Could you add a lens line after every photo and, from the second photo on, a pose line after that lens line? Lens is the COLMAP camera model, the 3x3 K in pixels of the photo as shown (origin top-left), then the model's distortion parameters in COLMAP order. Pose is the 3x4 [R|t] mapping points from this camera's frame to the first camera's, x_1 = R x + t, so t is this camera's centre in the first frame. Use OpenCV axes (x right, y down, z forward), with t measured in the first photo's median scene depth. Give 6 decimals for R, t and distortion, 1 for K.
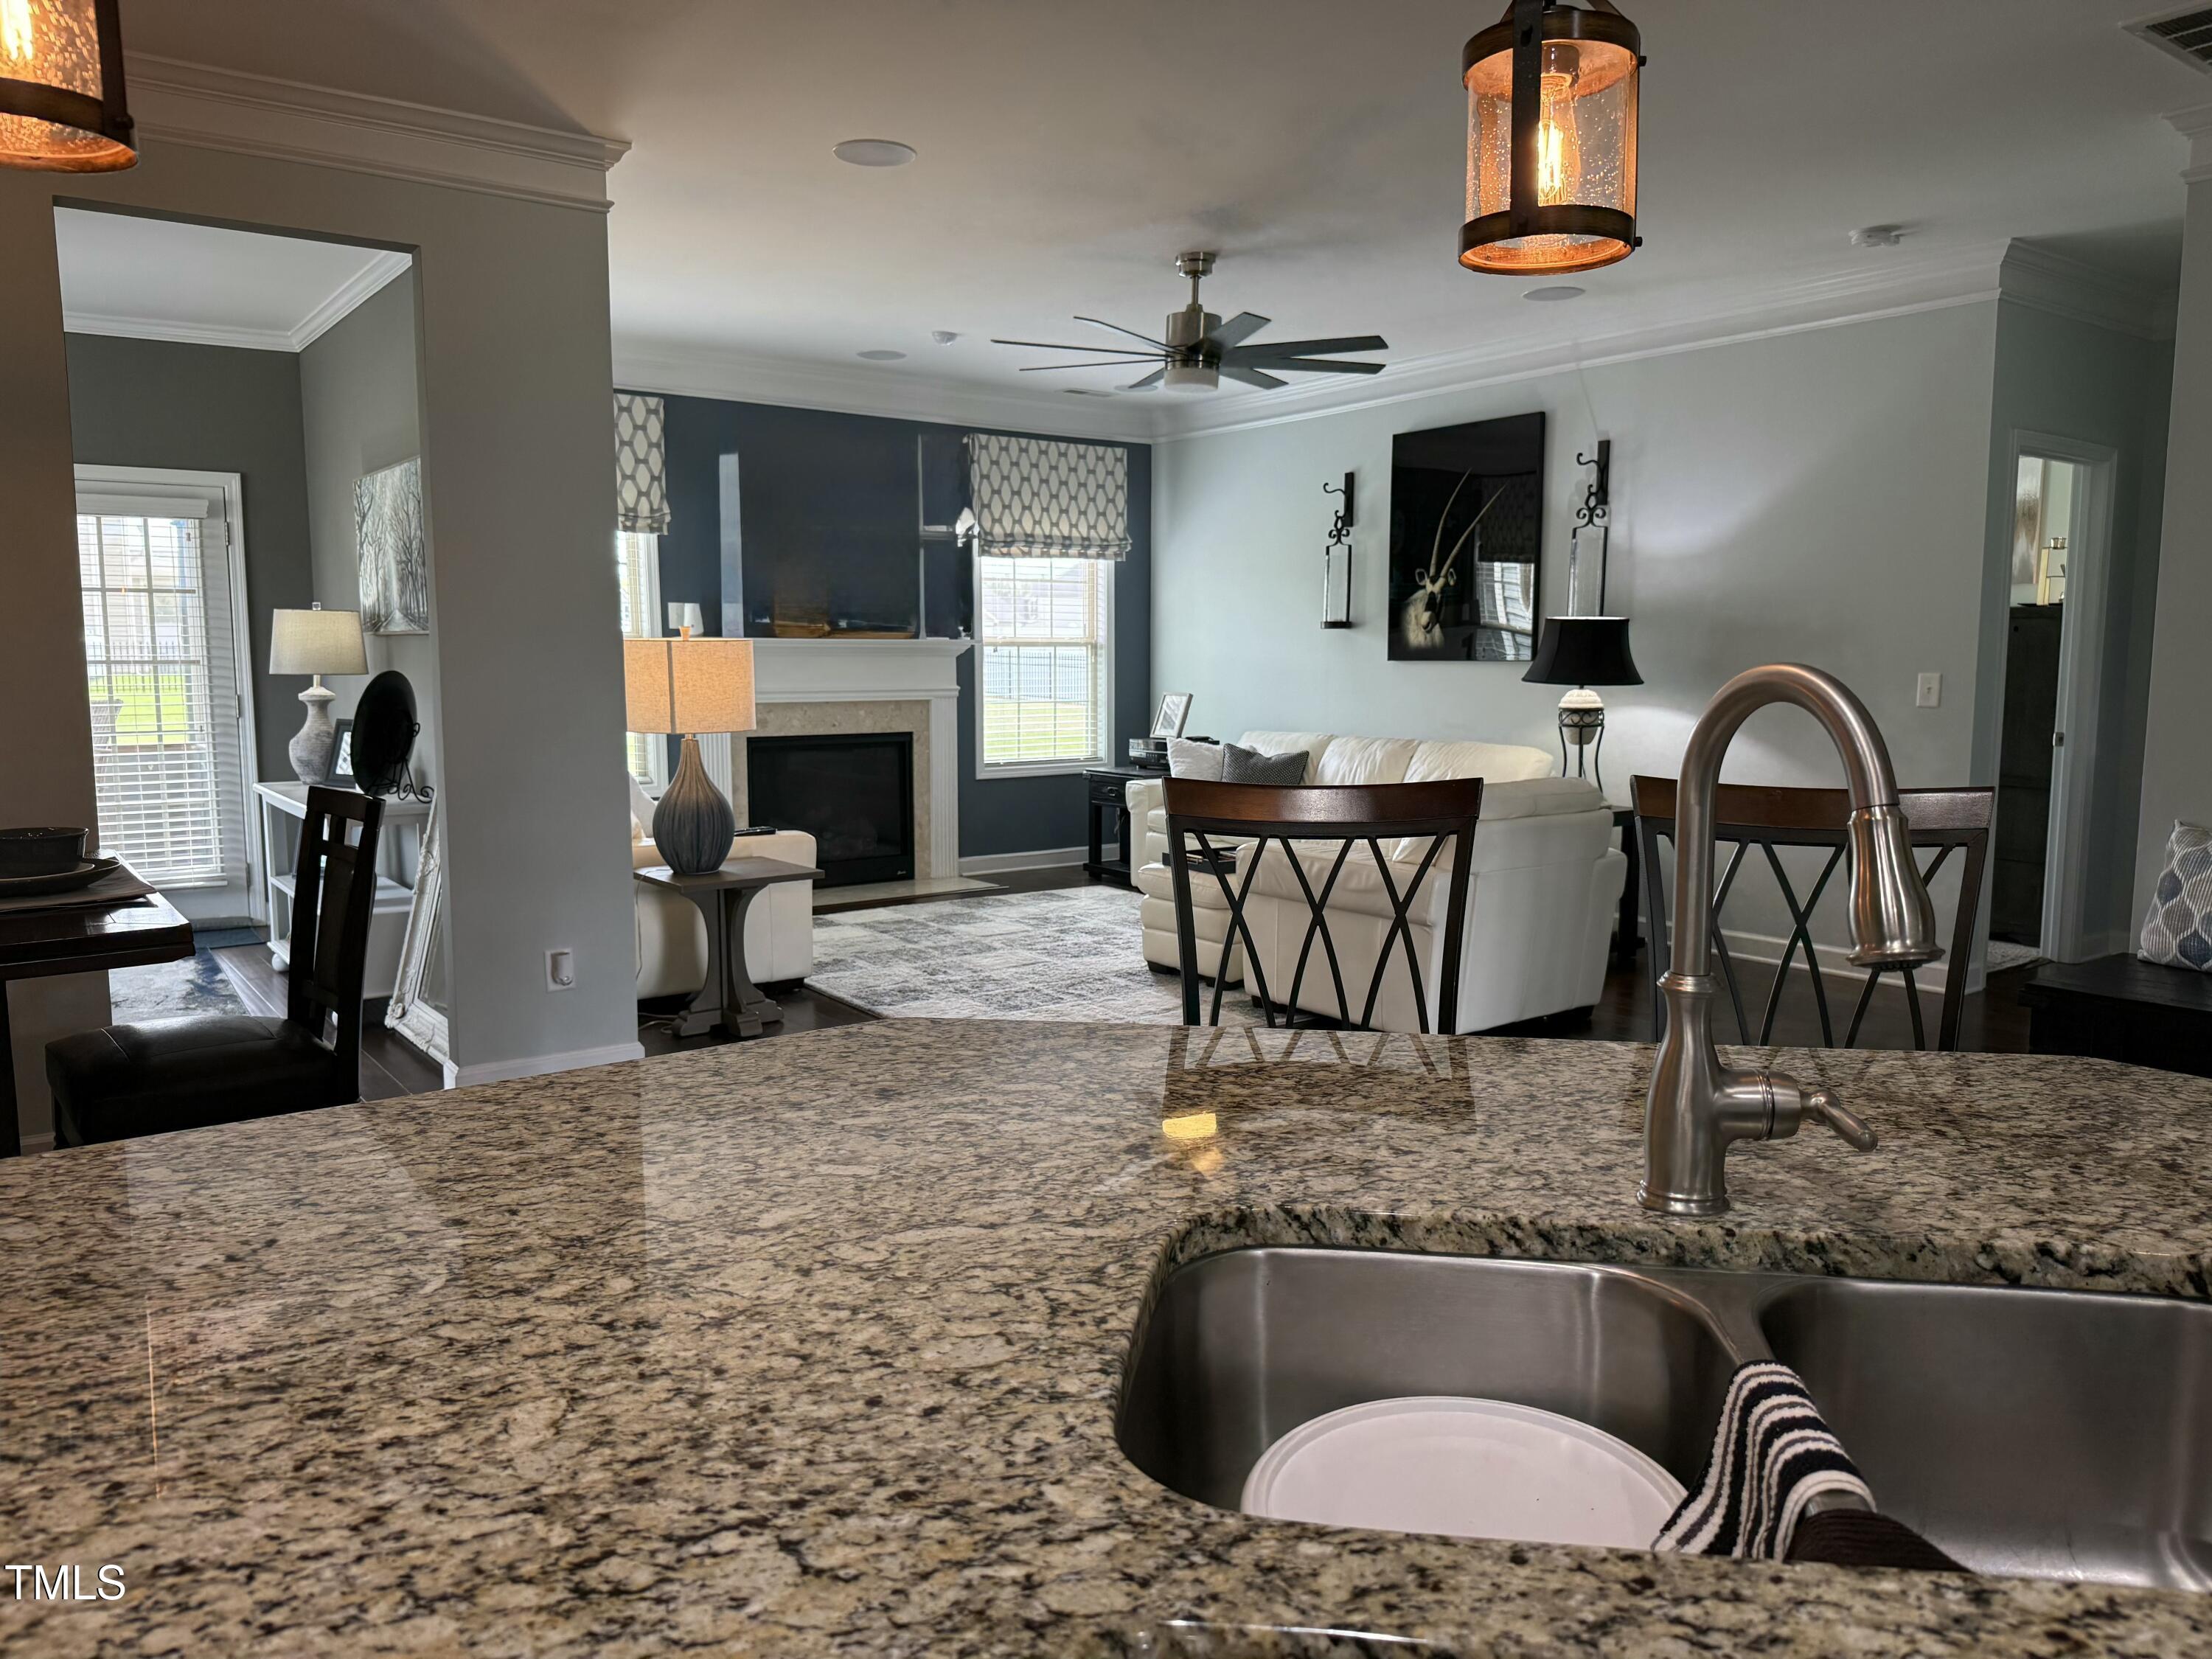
lens RADIAL K [[1538.7, 0, 1115.0], [0, 1538.7, 832.8], [0, 0, 1]] dist [0.075728, -0.104601]
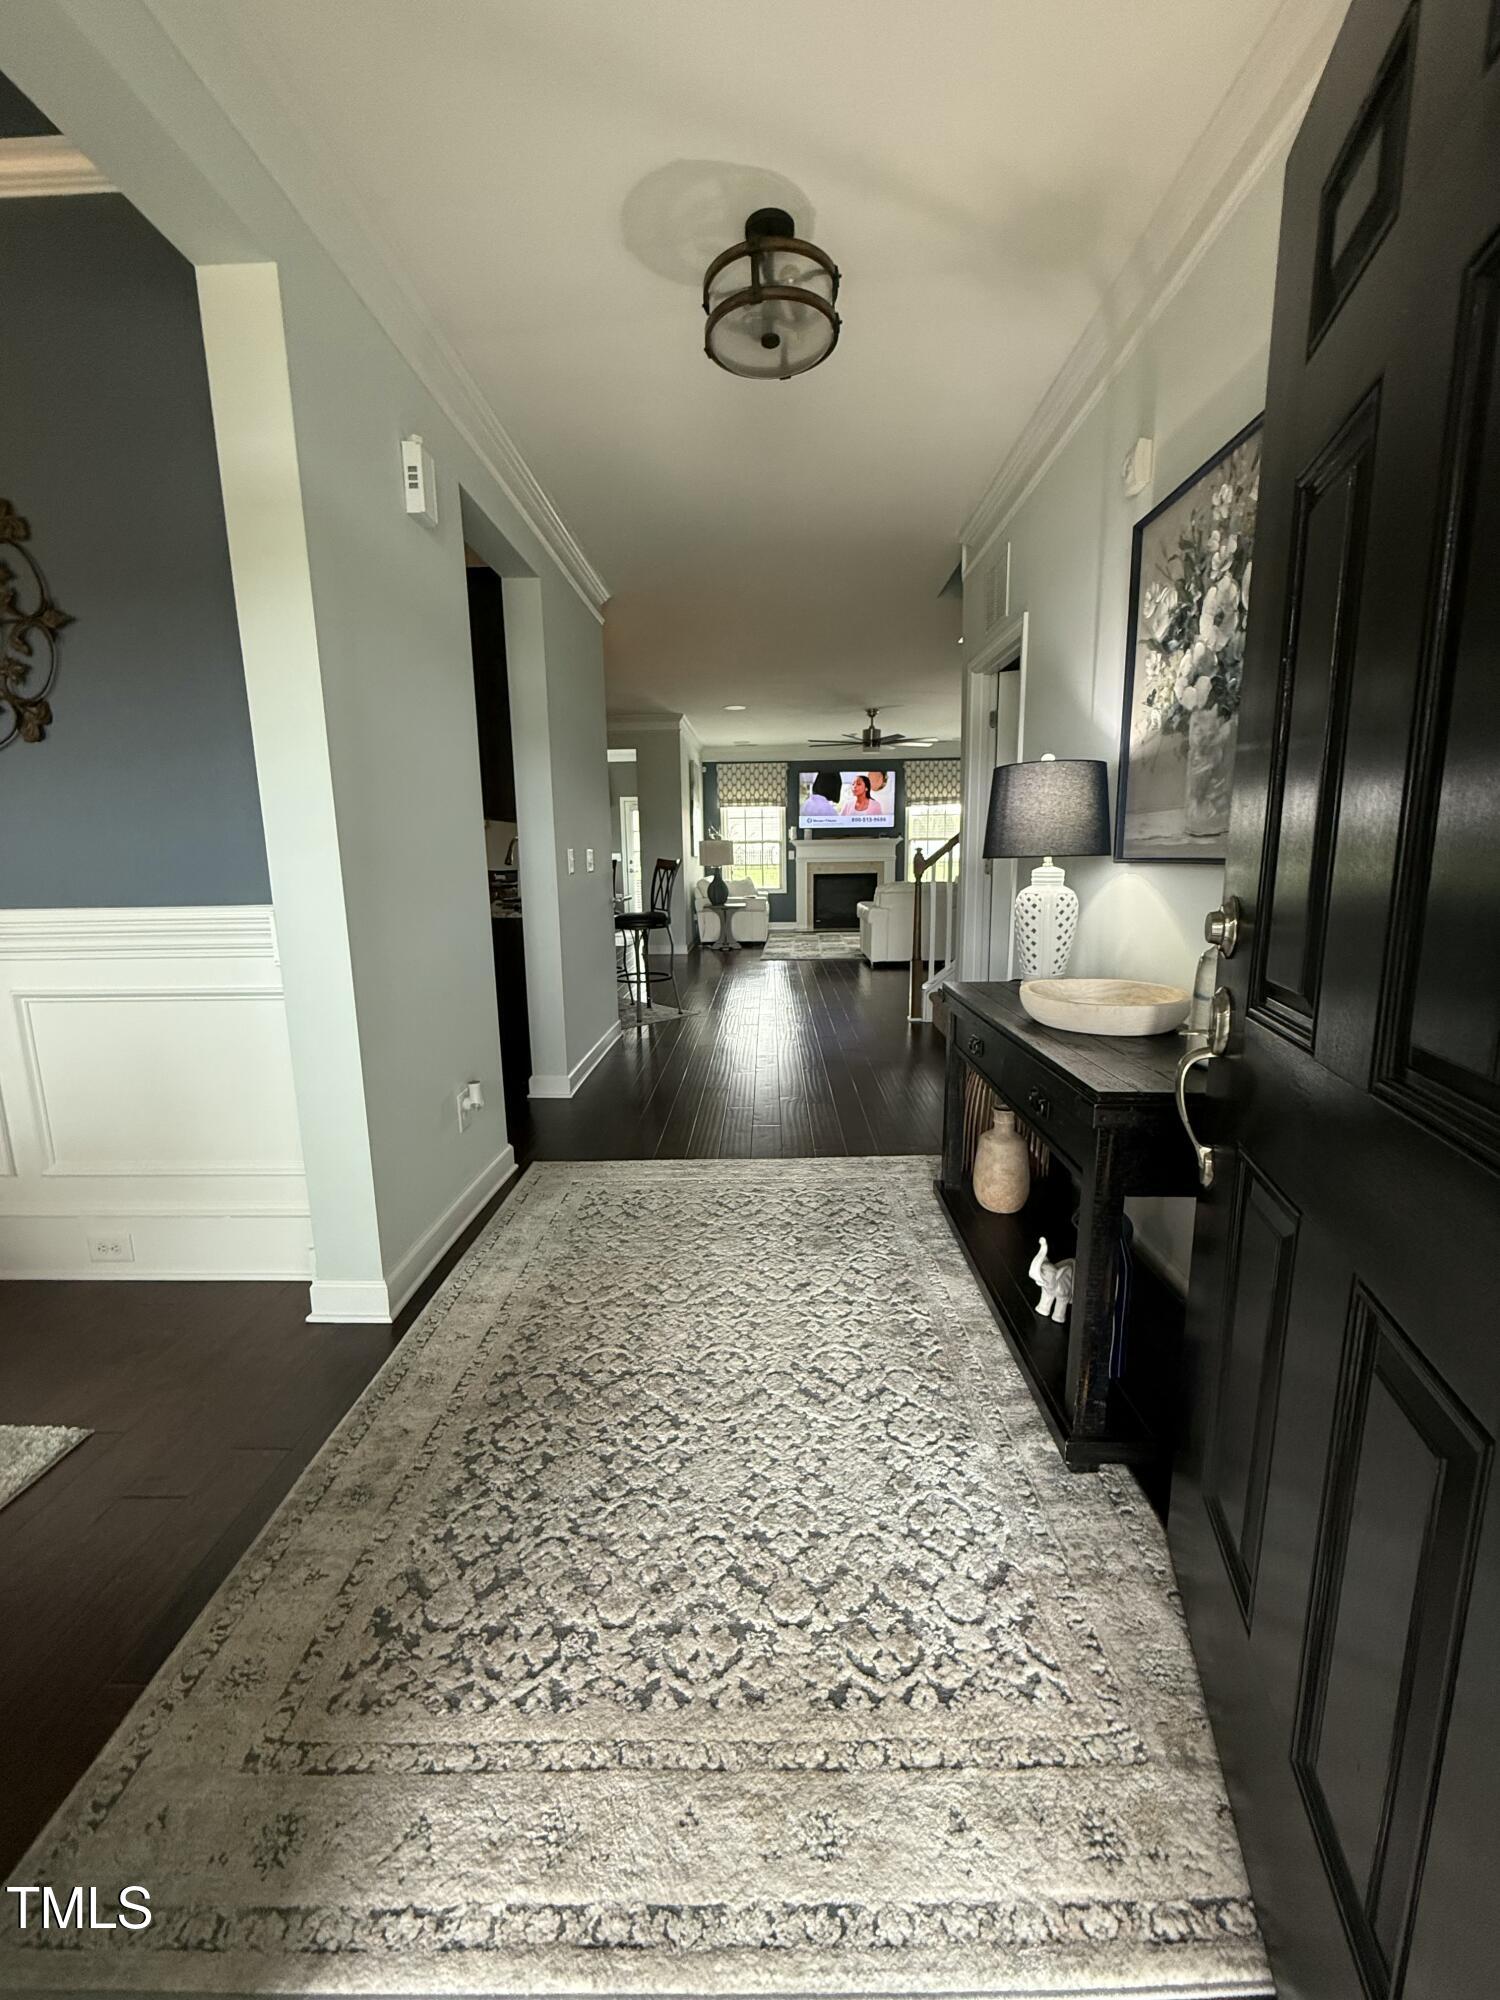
lens RADIAL K [[794.3, 0, 752.4], [0, 794.3, 992.7], [0, 0, 1]] dist [0.000086, -0.000078]
pose [[0.785091, 0.092920, -0.612371, 0.851330], [-0.053644, 0.995169, 0.082230, 0.062787], [0.617053, -0.031708, 0.786282, -0.377575]]
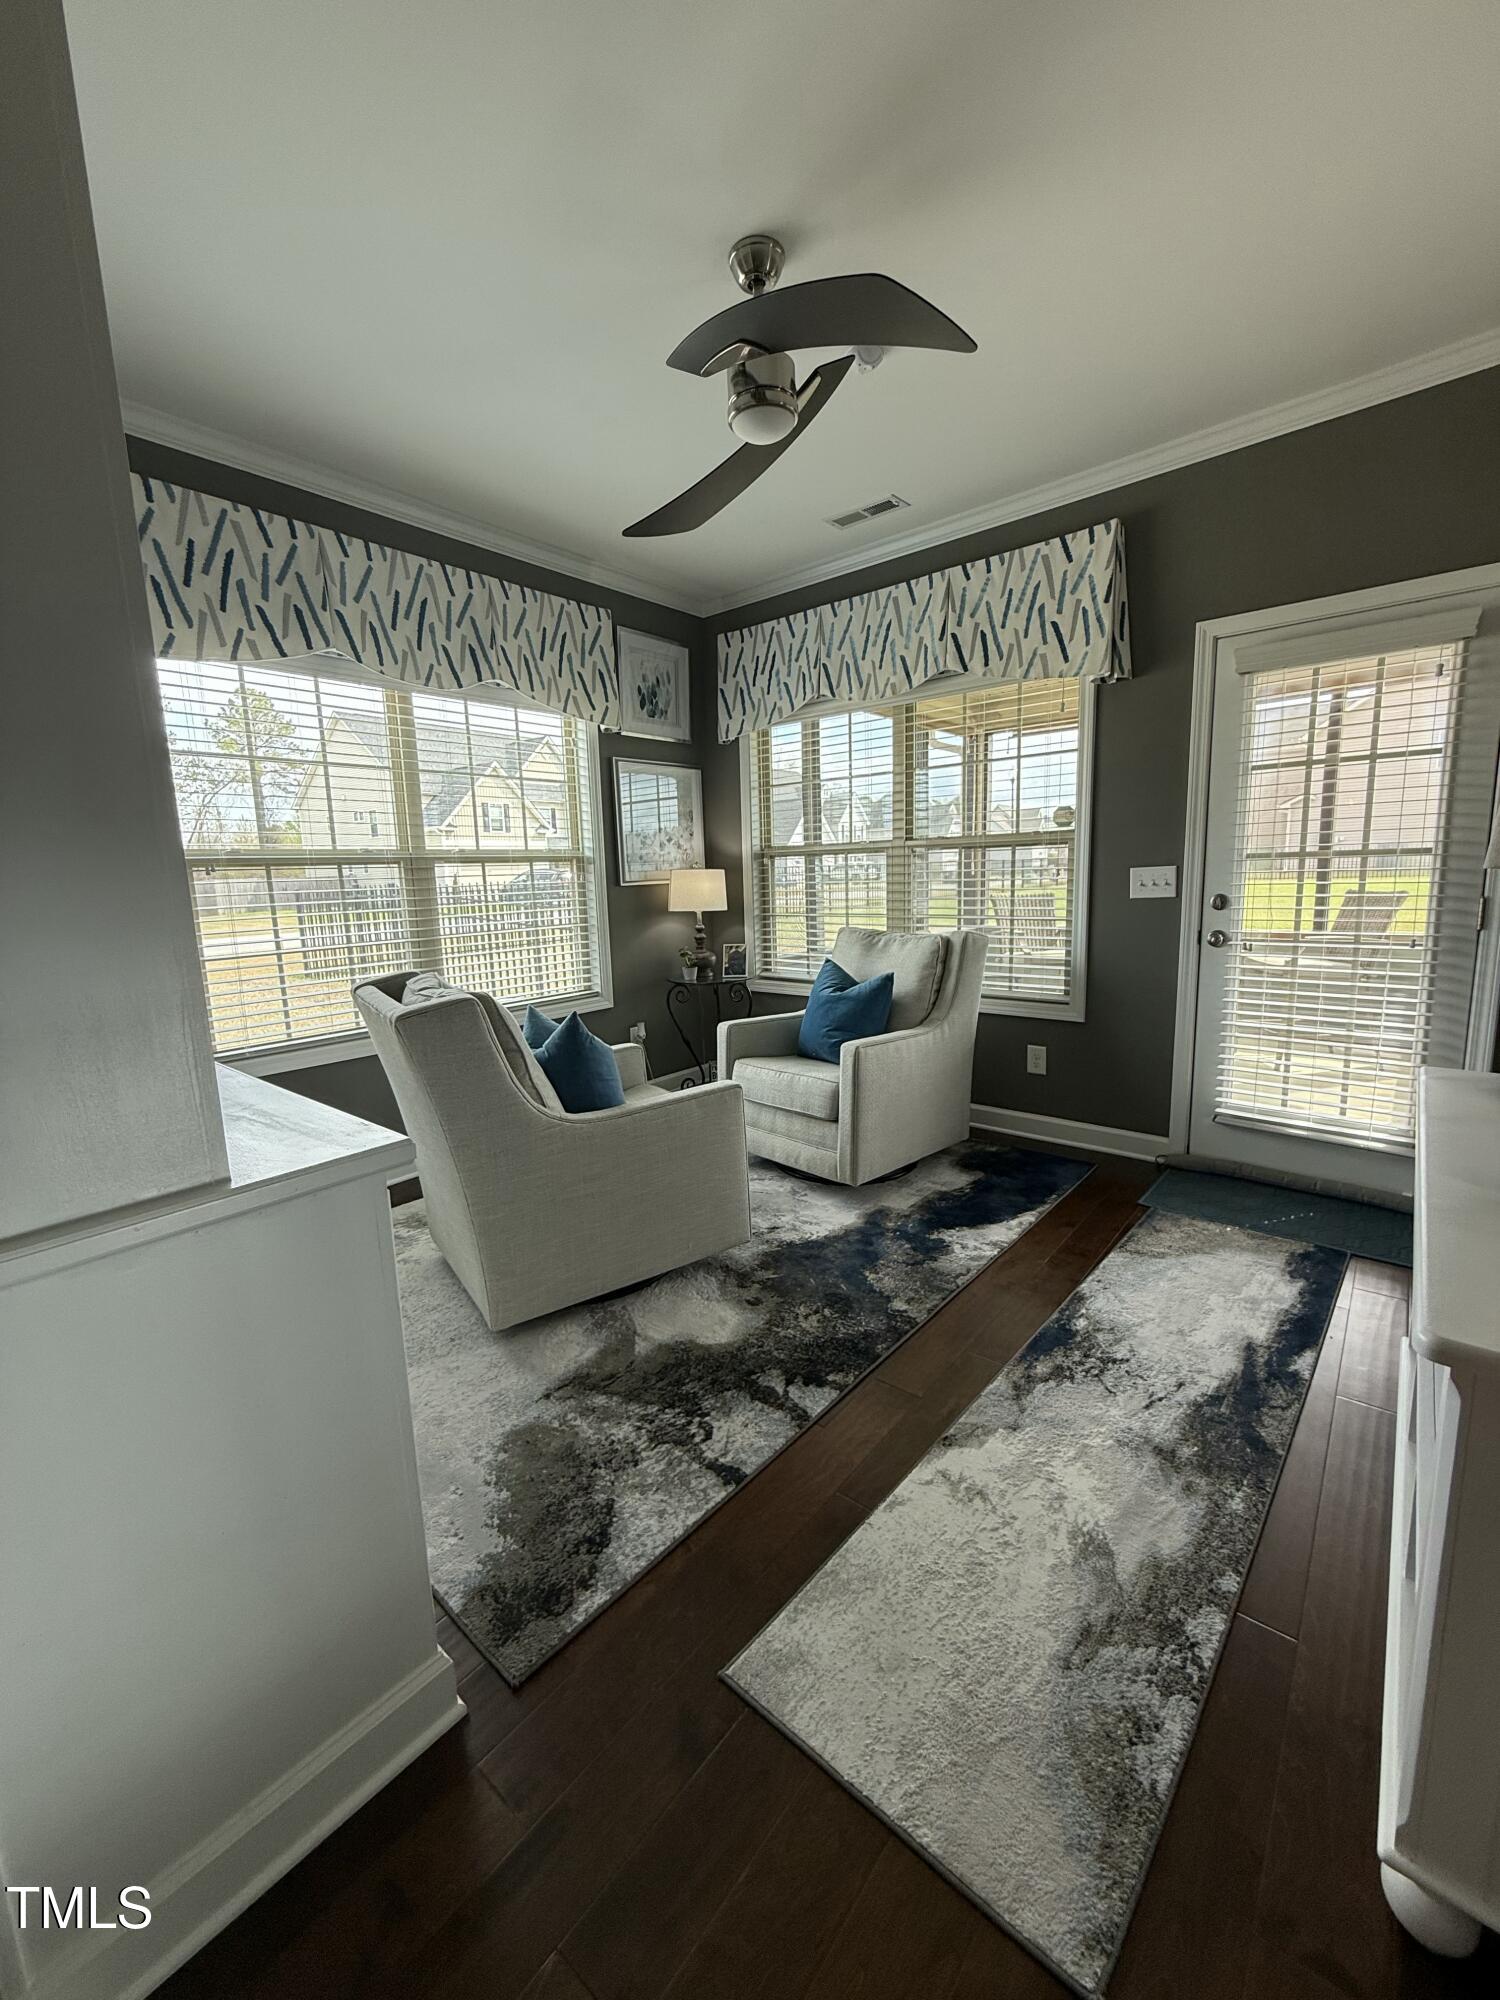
lens RADIAL K [[794.3, 0, 752.4], [0, 794.3, 992.7], [0, 0, 1]] dist [0.000086, -0.000078]
pose [[0.225217, 0.140428, -0.964136, -0.361100], [-0.082669, 0.988744, 0.124701, -0.079034], [0.970795, 0.051619, 0.234291, 0.753028]]
